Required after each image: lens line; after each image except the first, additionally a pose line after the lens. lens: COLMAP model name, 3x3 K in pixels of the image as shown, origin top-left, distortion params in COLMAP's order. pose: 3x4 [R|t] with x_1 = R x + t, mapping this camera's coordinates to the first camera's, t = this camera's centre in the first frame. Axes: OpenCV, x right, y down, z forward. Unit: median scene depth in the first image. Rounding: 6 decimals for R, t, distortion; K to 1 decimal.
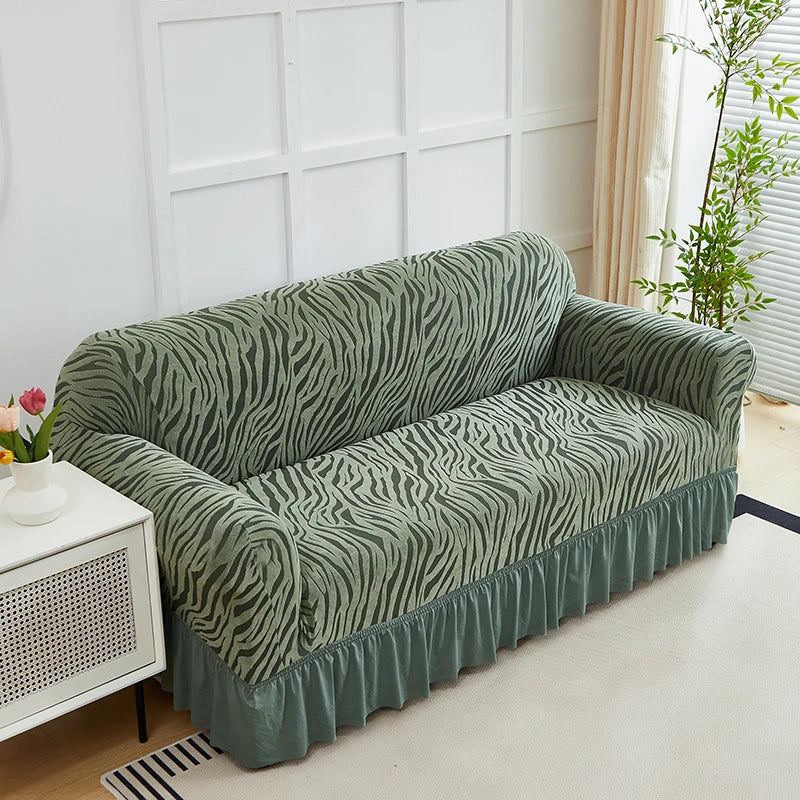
lens RADIAL K [[1305.2, 0, 398.7], [0, 1305.2, 401.6], [0, 0, 1]] dist [0.010185, 0.001347]
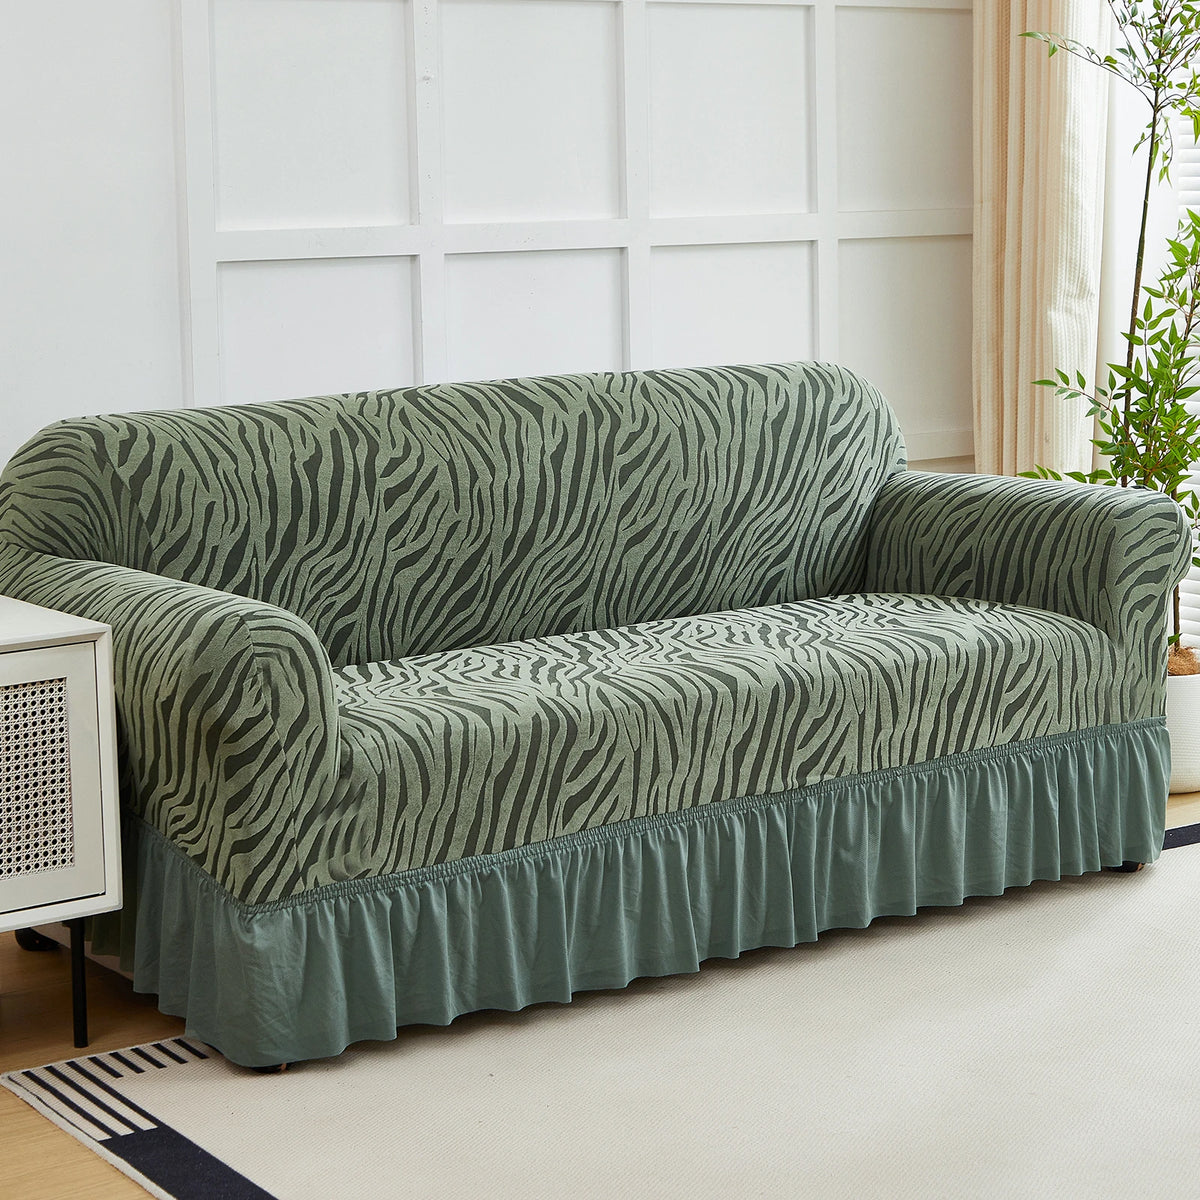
lens RADIAL K [[2614.2, 0, 602.4], [0, 2614.2, 569.7], [0, 0, 1]] dist [0.002600, -0.197643]
pose [[0.995702, 0.009666, -0.092111, 0.129763], [-0.029799, 0.975091, -0.219796, 0.264886], [0.087692, 0.221596, 0.971188, -0.159527]]
